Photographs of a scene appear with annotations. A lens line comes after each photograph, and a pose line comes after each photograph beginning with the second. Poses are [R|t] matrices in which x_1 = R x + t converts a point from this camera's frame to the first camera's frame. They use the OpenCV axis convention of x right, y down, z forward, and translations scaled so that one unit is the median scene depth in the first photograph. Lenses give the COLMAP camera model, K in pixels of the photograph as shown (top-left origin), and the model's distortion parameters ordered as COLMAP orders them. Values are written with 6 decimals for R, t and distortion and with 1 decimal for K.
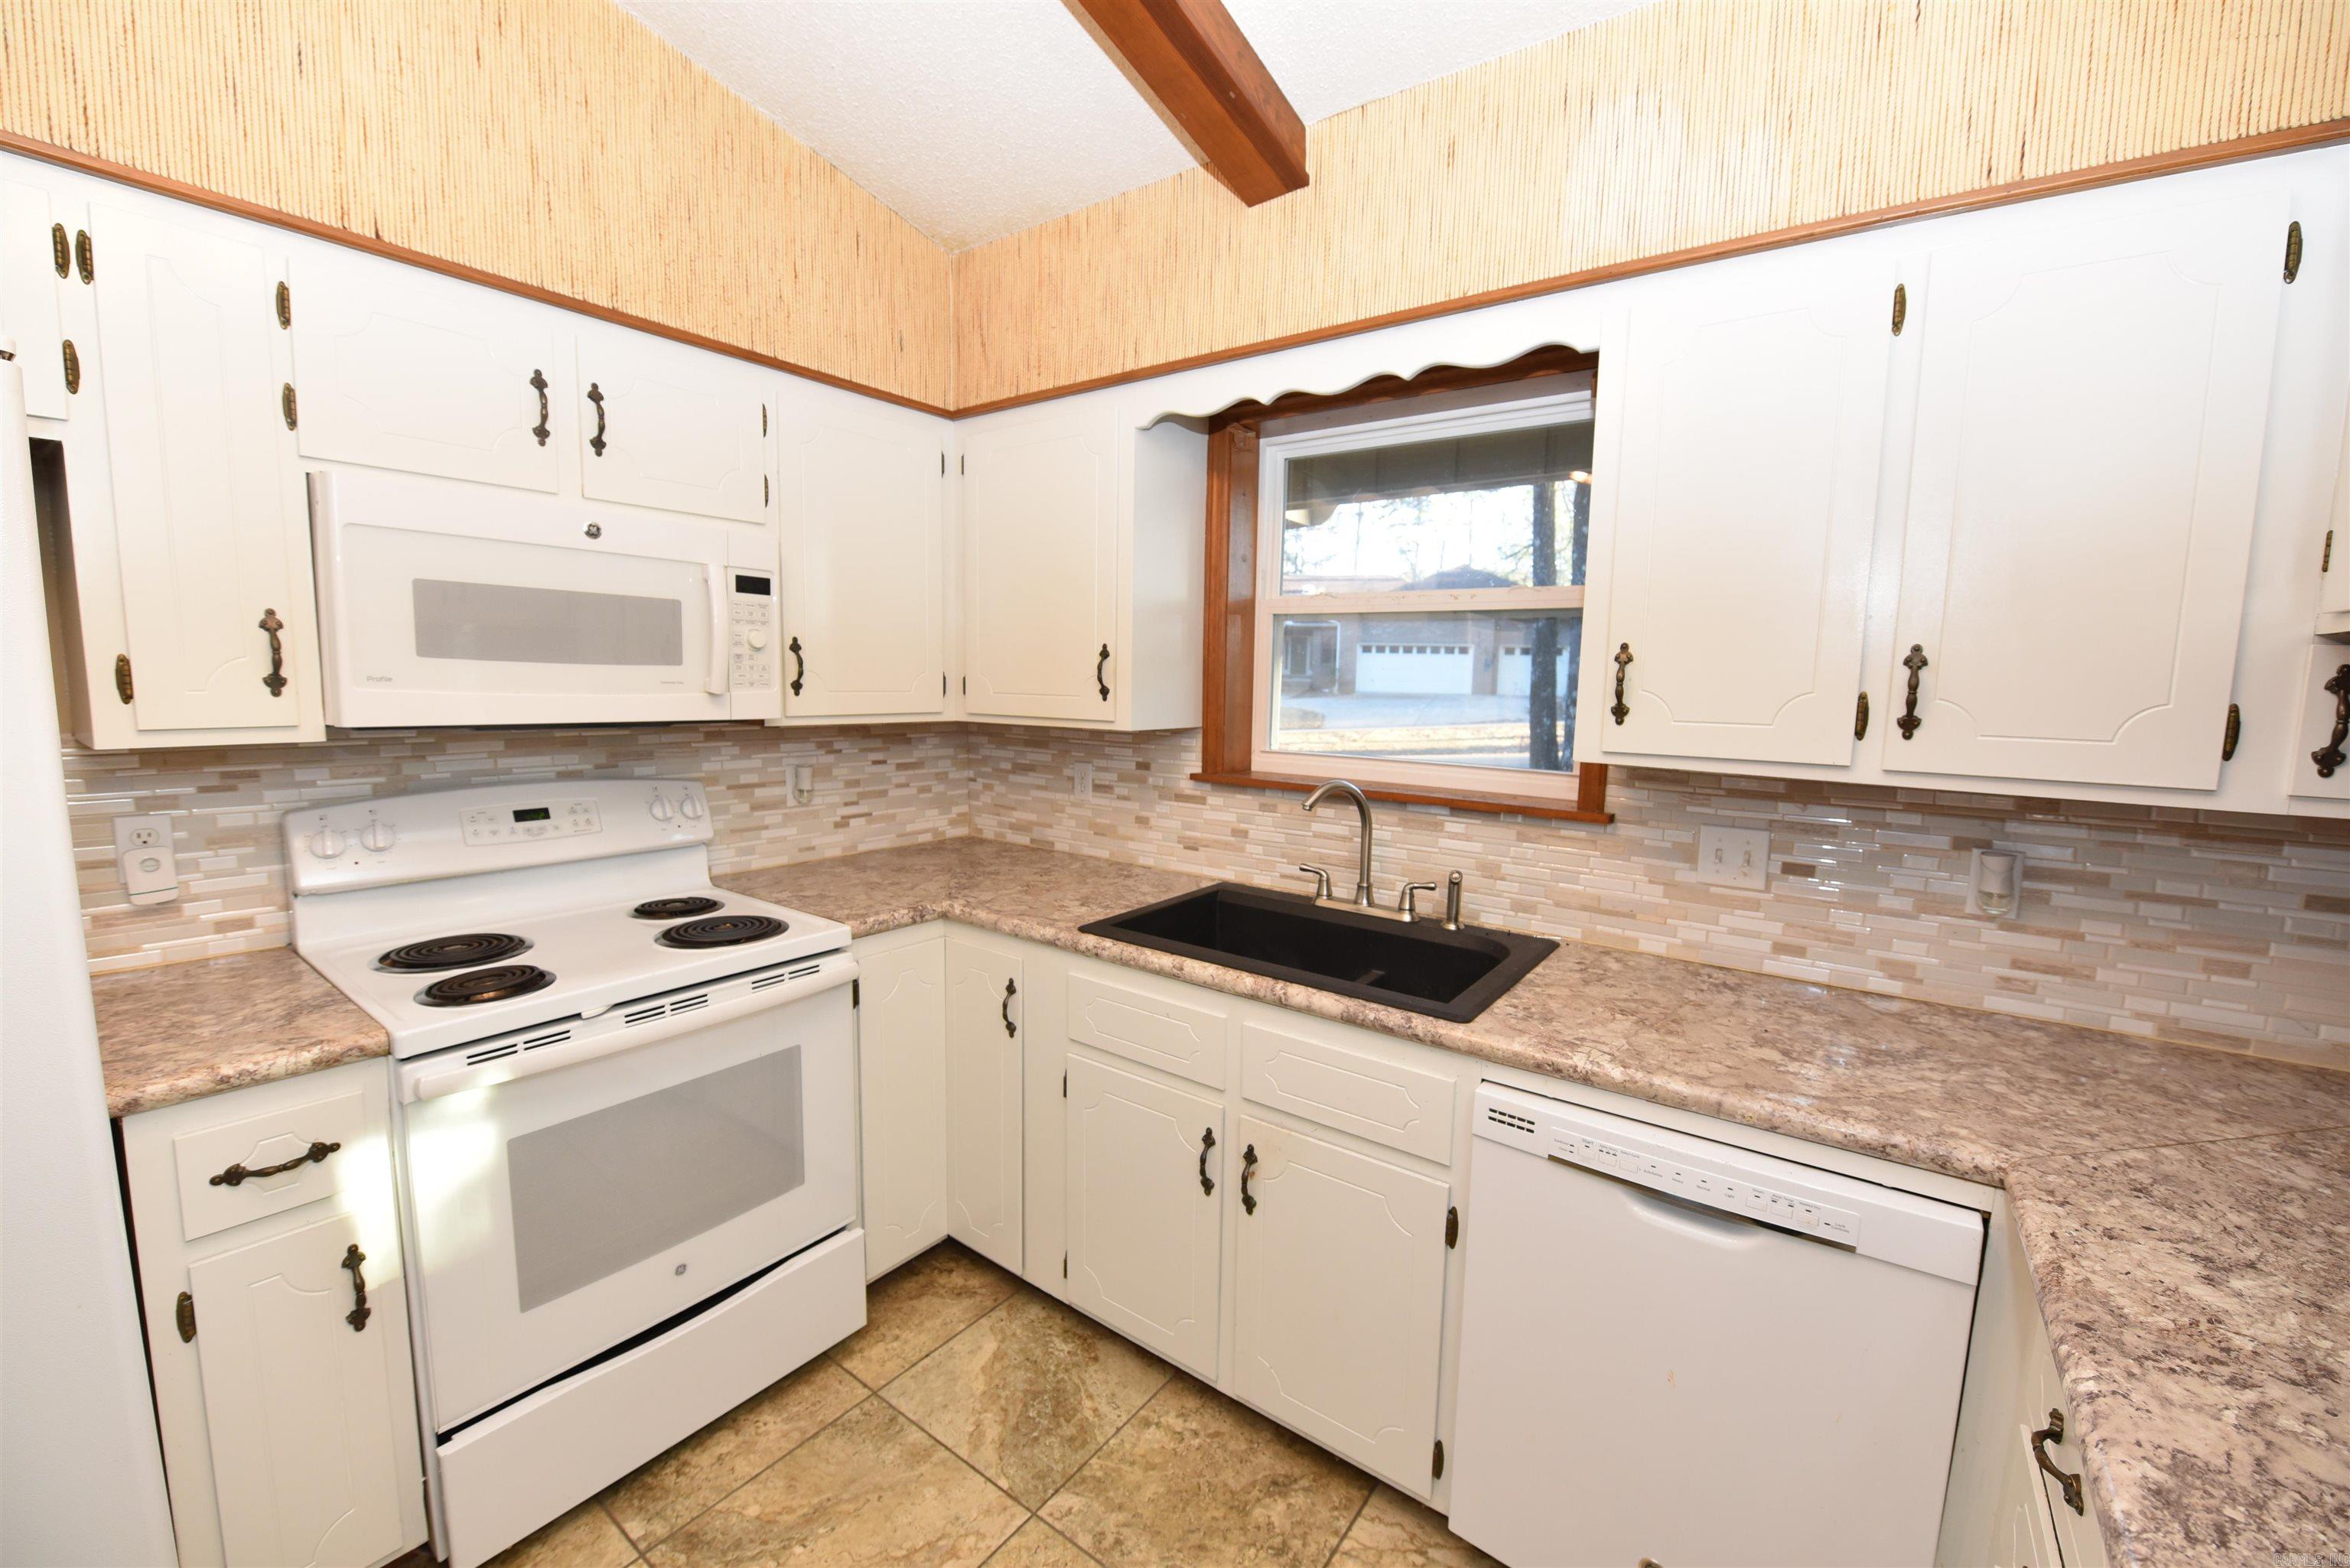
lens RADIAL K [[928.4, 0, 1182.3], [0, 928.4, 784.8], [0, 0, 1]] dist [-0.015642, -0.002156]
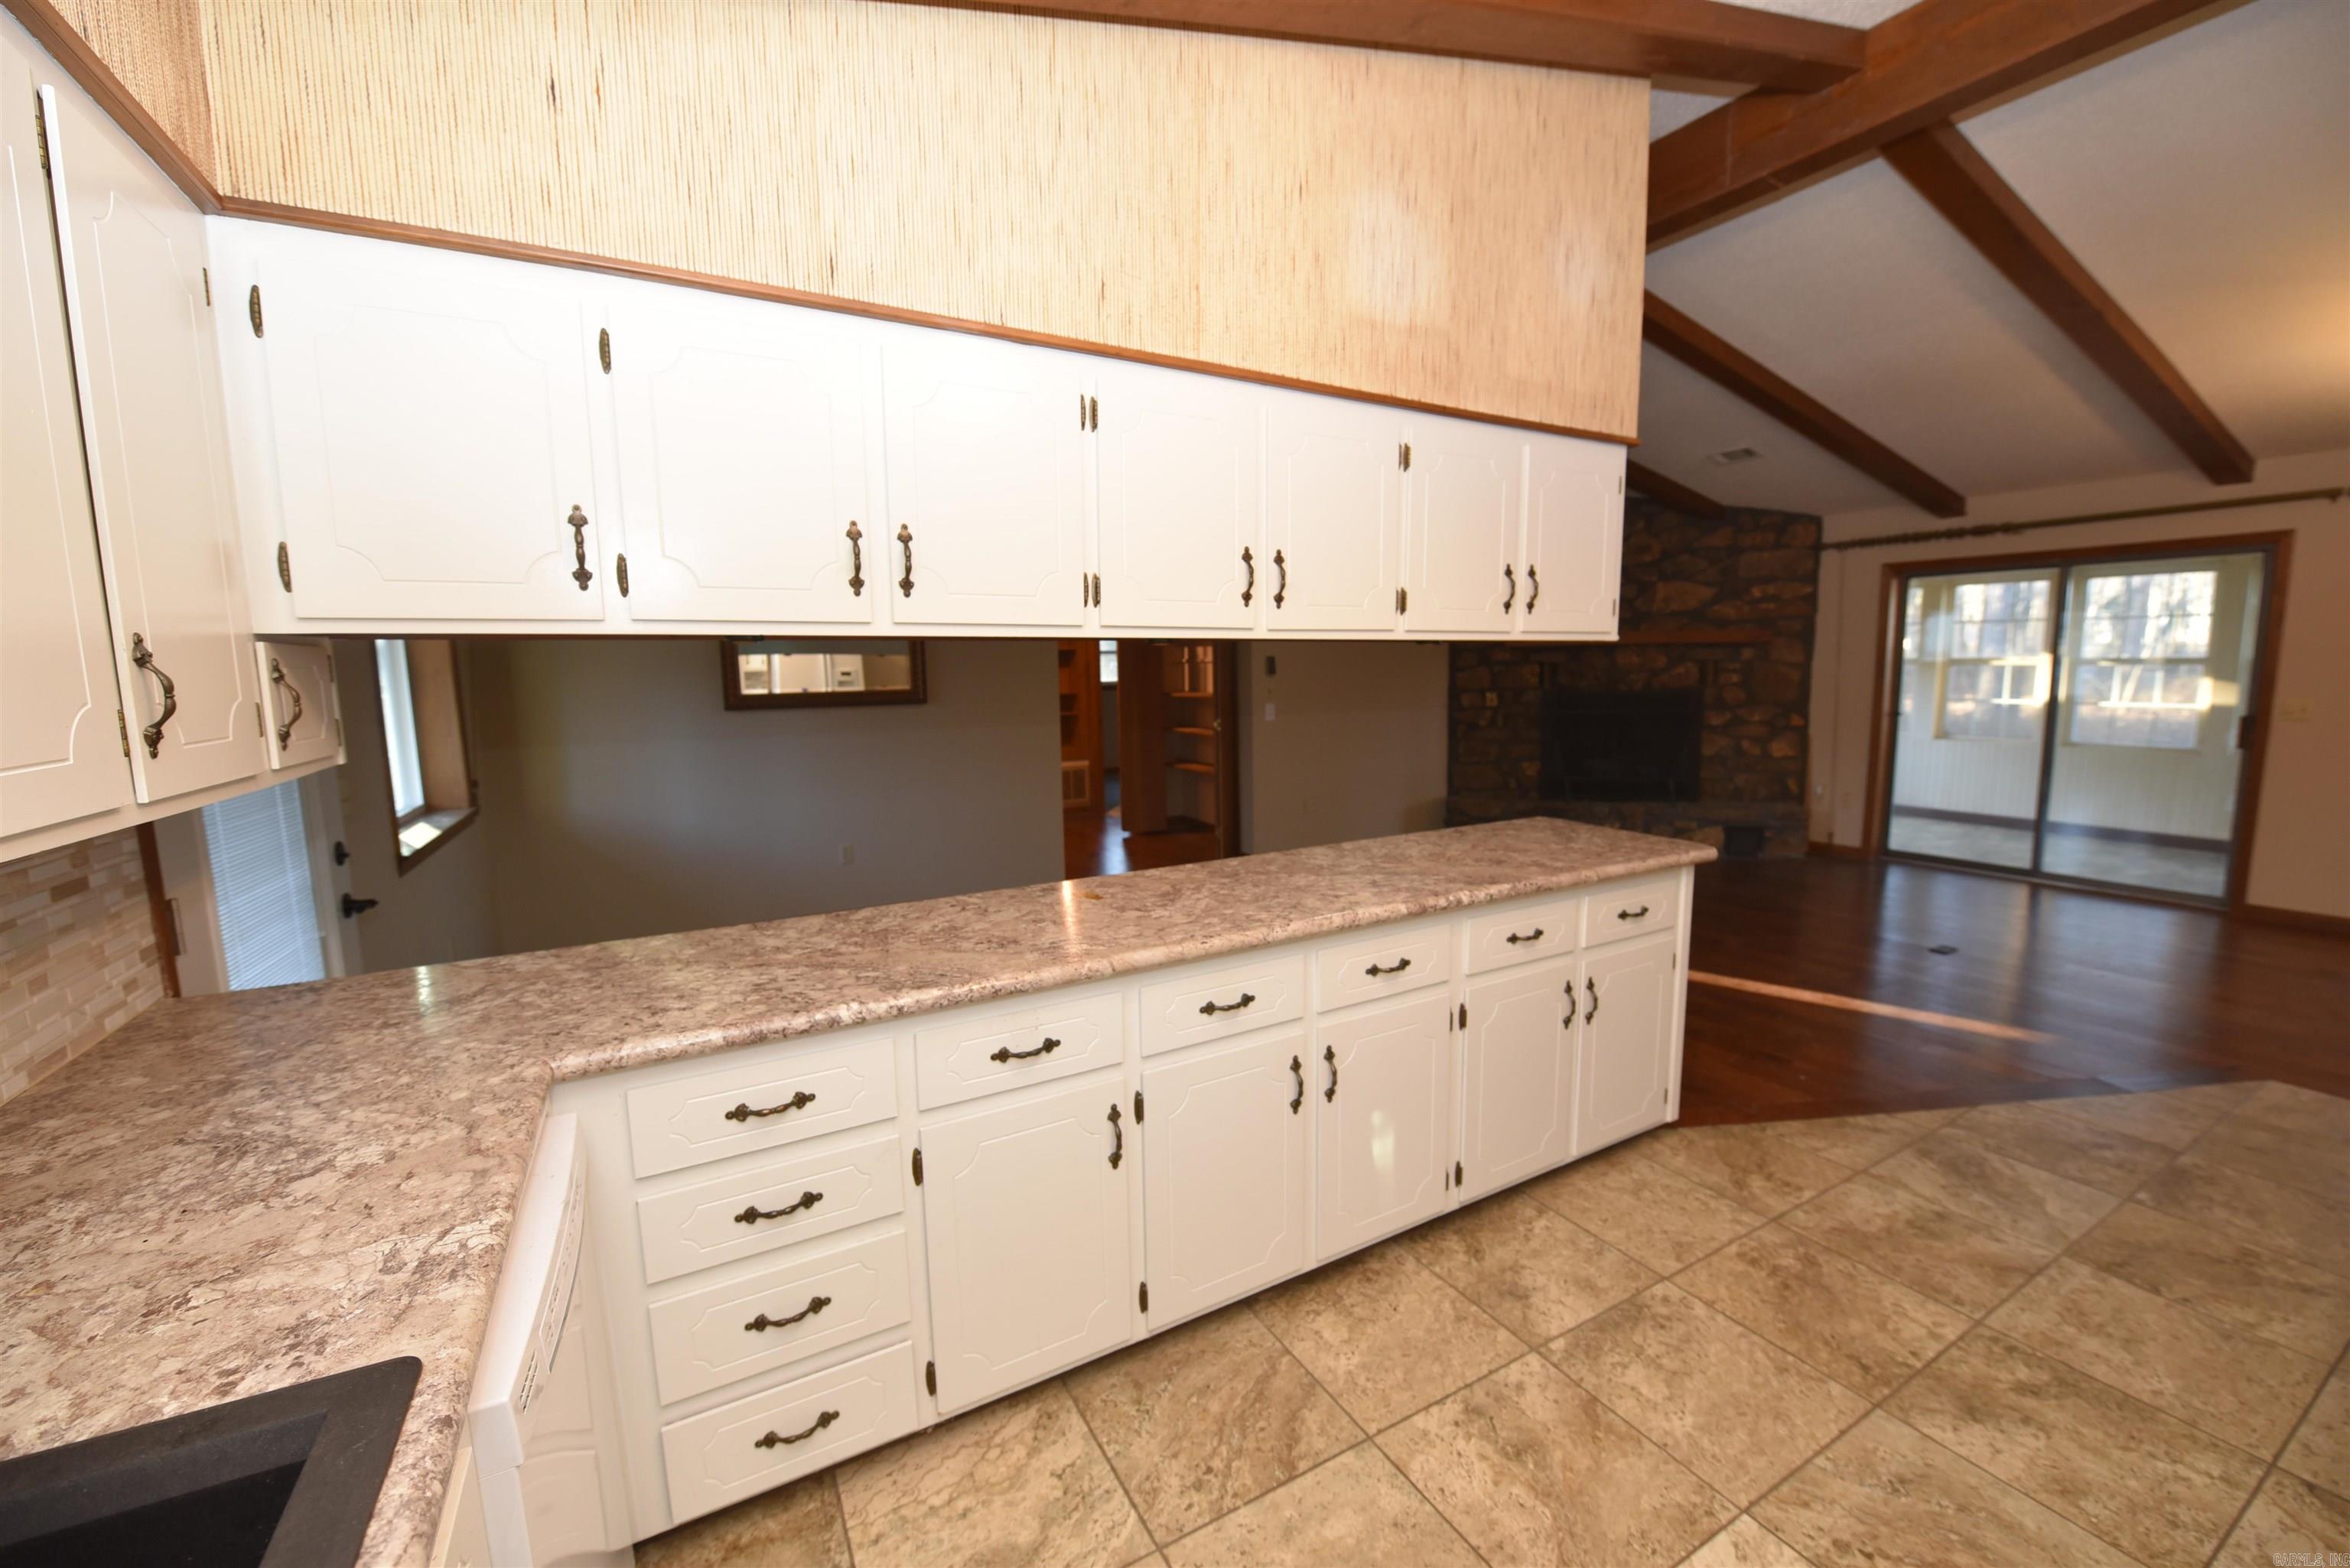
lens RADIAL K [[928.4, 0, 1182.3], [0, 928.4, 784.8], [0, 0, 1]] dist [-0.015642, -0.002156]
pose [[-0.908706, -0.058221, 0.413356, -0.217834], [0.047172, 0.969561, 0.240263, -0.123626], [-0.414762, 0.237827, -0.878300, 0.966299]]
